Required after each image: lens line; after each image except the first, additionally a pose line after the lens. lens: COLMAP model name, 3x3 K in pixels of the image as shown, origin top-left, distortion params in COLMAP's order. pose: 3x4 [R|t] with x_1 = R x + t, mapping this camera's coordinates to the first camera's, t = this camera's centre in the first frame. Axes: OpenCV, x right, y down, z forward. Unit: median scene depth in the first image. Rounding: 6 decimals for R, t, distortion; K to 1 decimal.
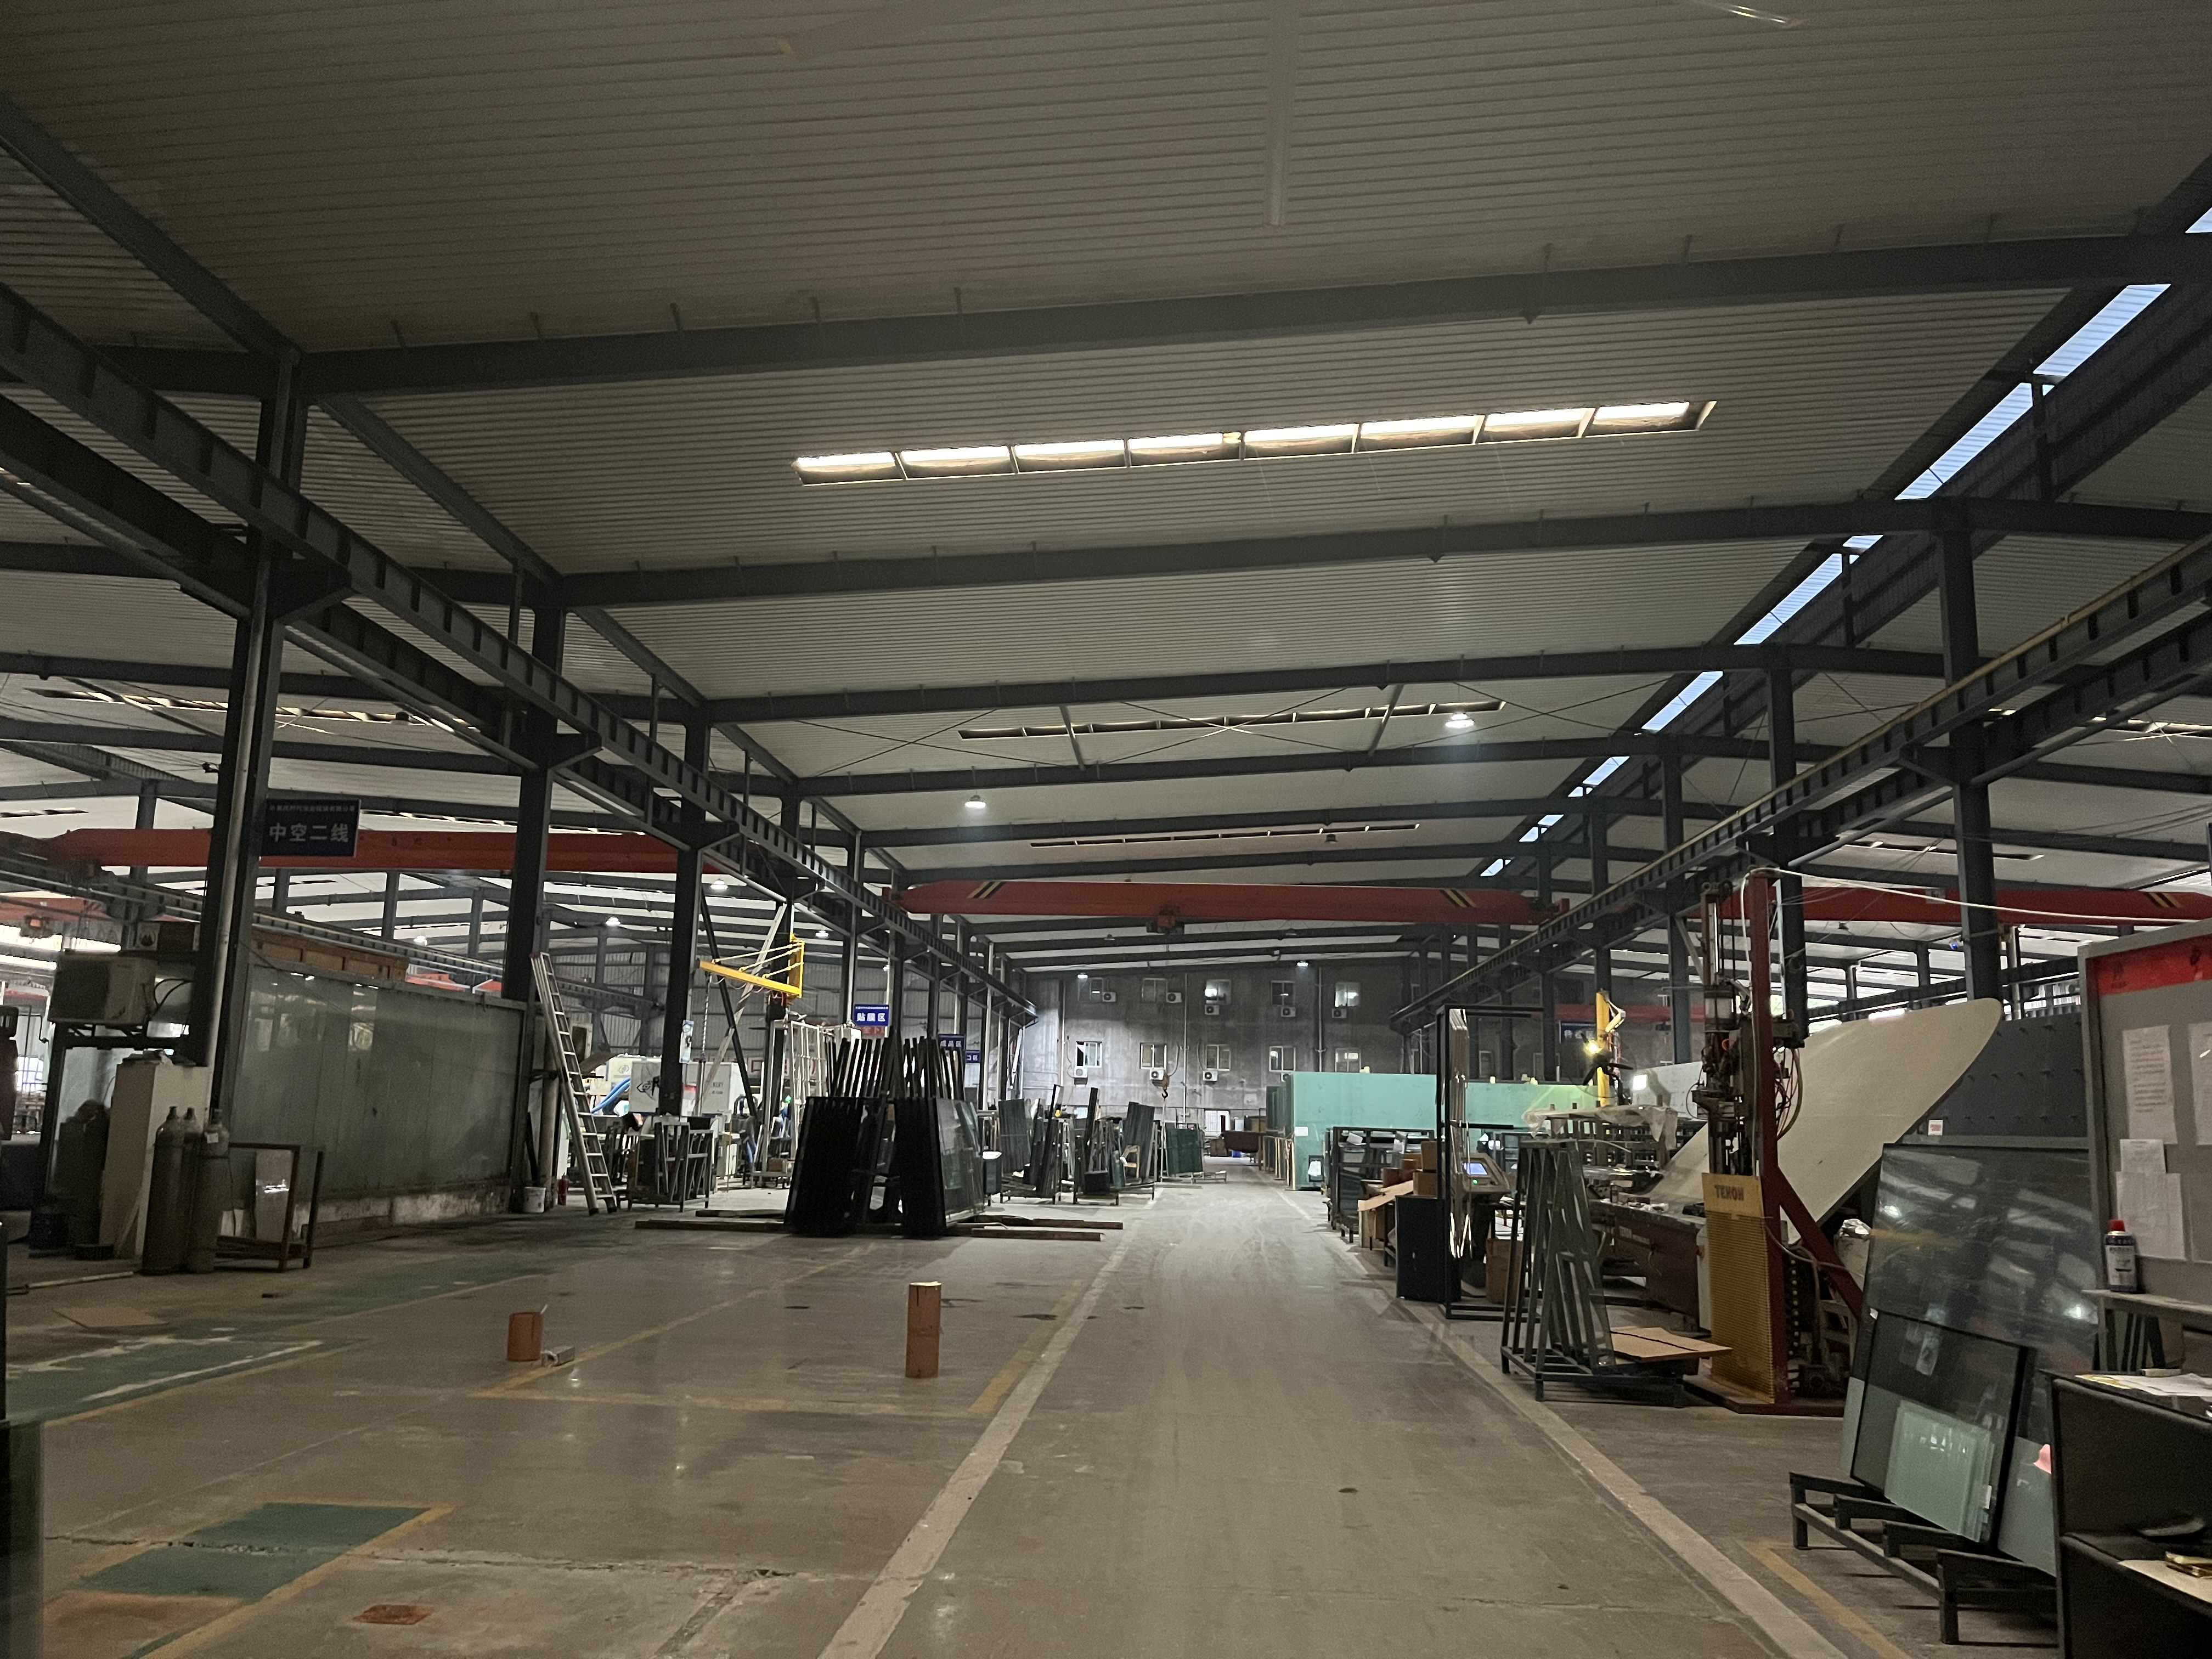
lens RADIAL K [[1687.3, 0, 1106.0], [0, 1687.3, 829.5], [0, 0, 1]] dist [-0.000759, -0.000080]
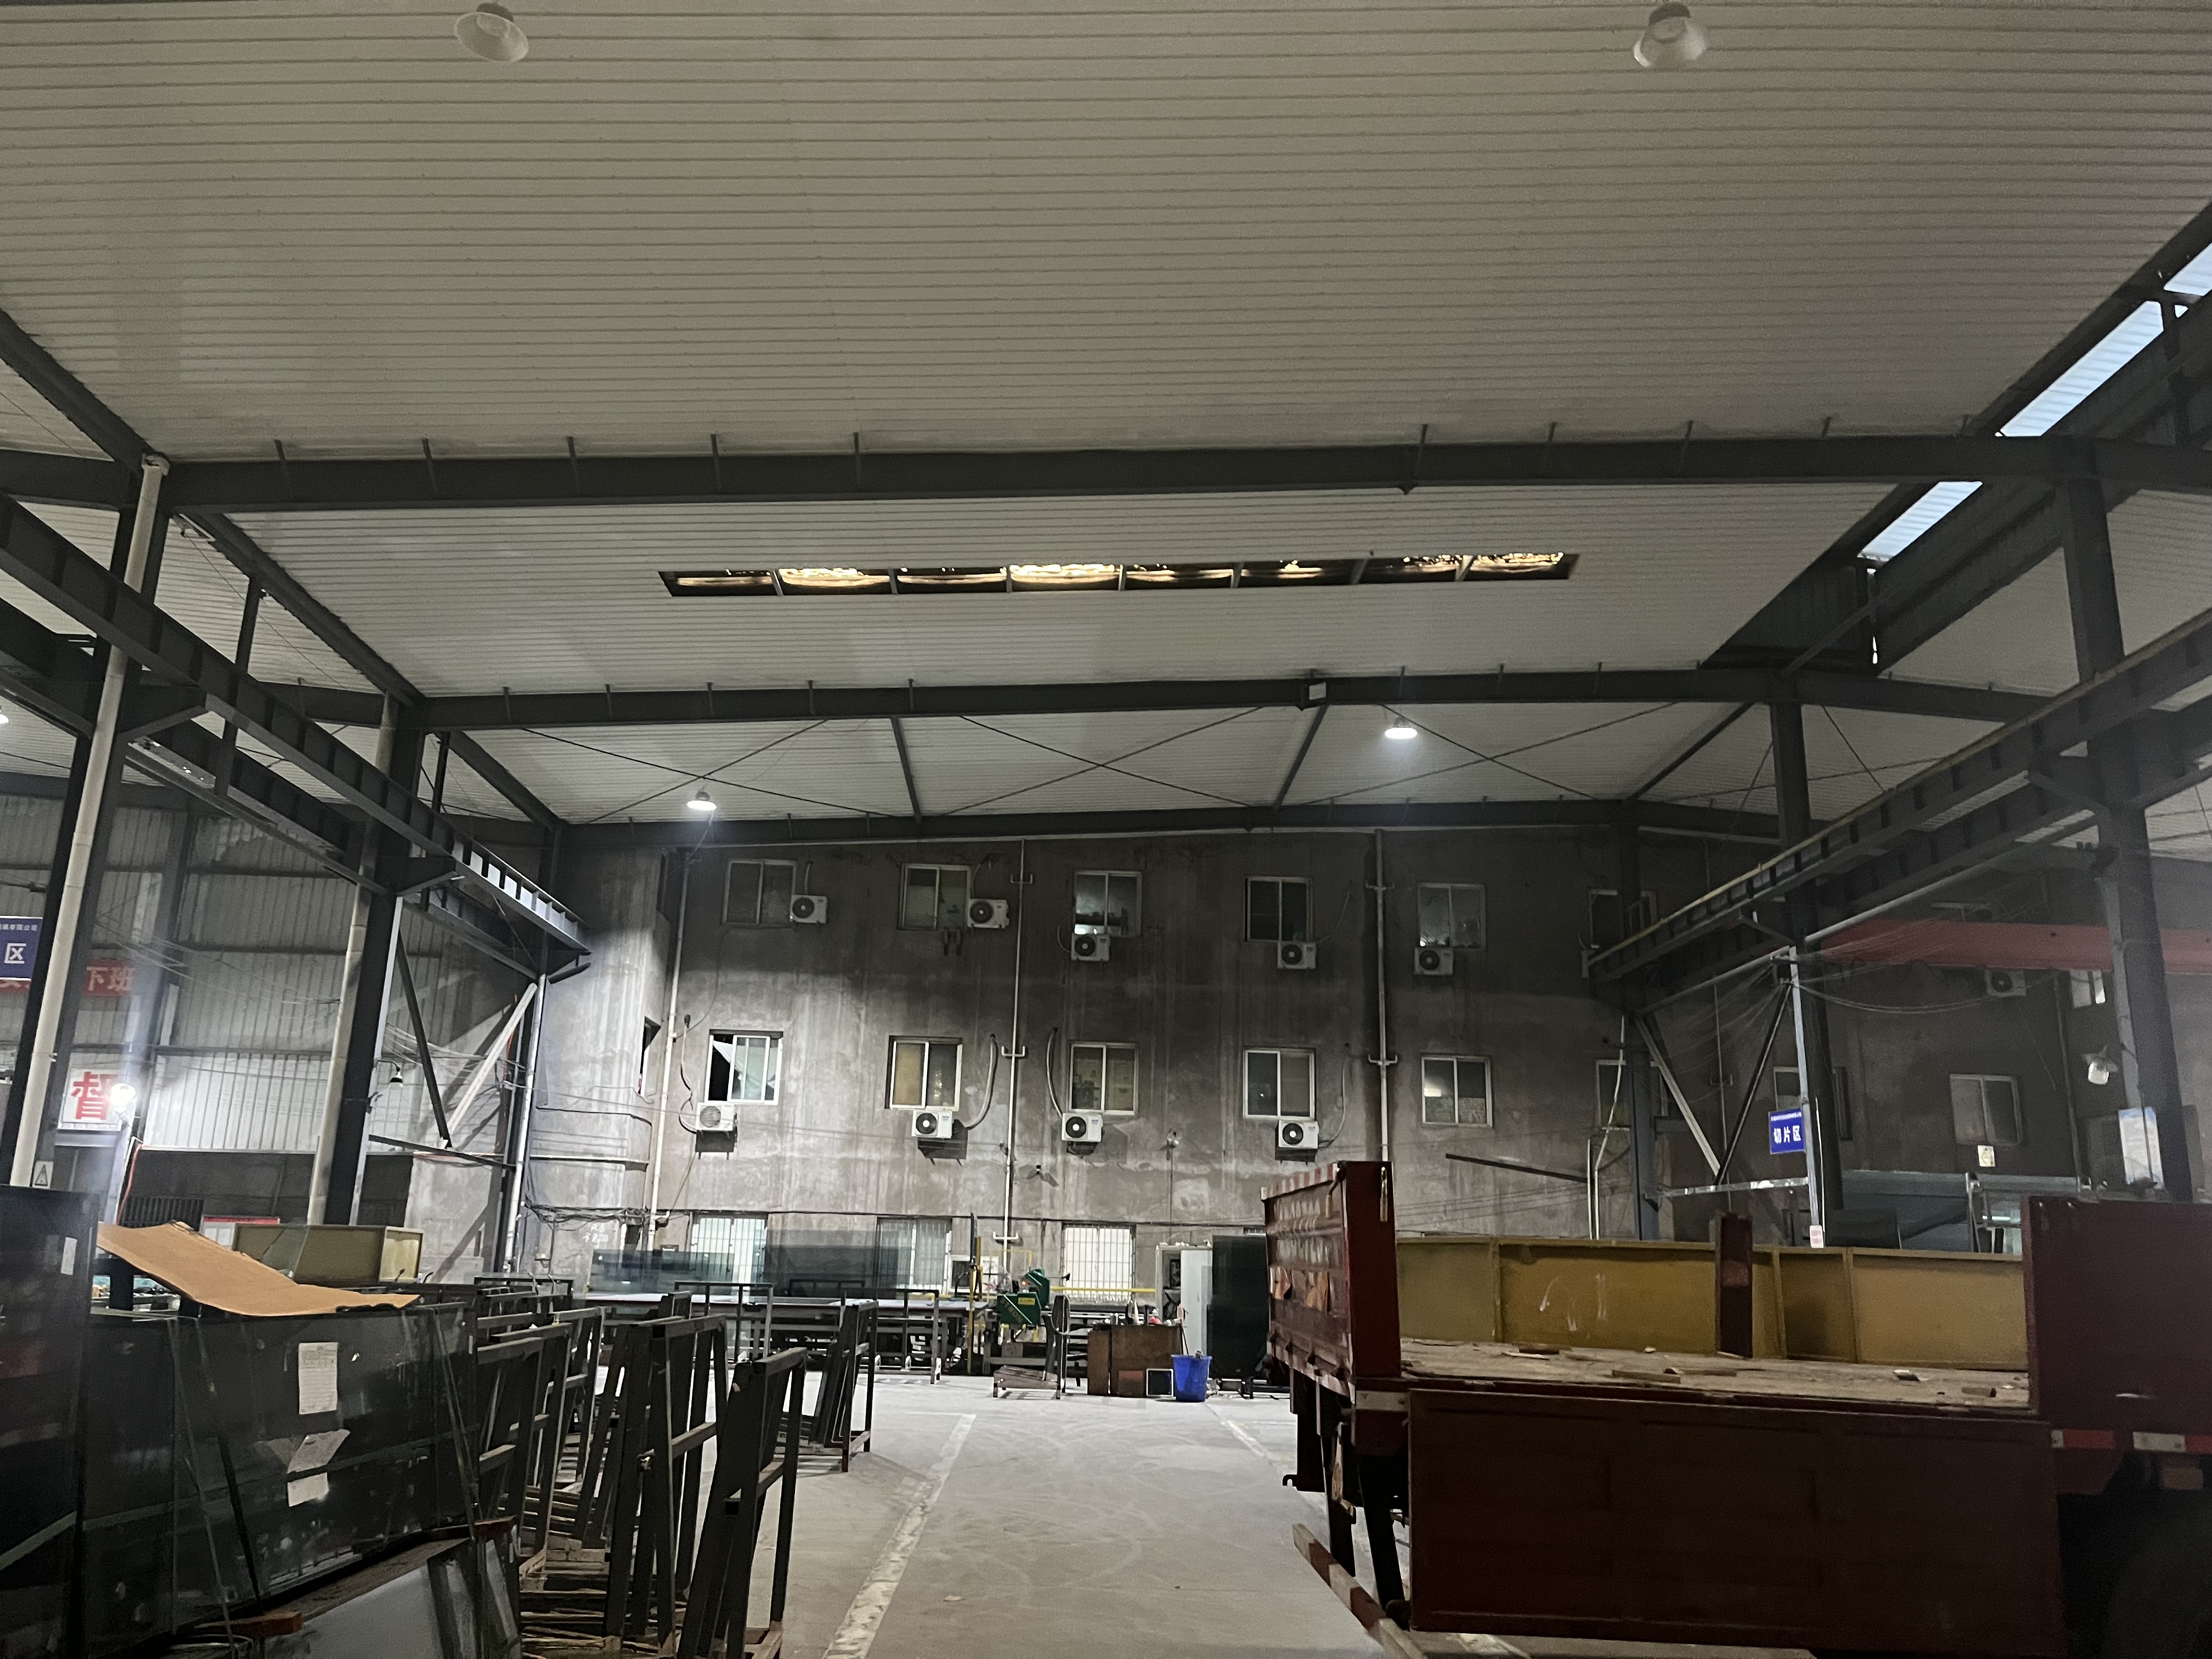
lens RADIAL K [[1666.5, 0, 1106.0], [0, 1666.5, 829.5], [0, 0, 1]] dist [0.066230, -0.001191]
pose [[0.996917, 0.024307, 0.074606, 0.038558], [-0.018077, 0.996380, -0.083068, 0.110831], [-0.076355, 0.081463, 0.993747, 0.634679]]
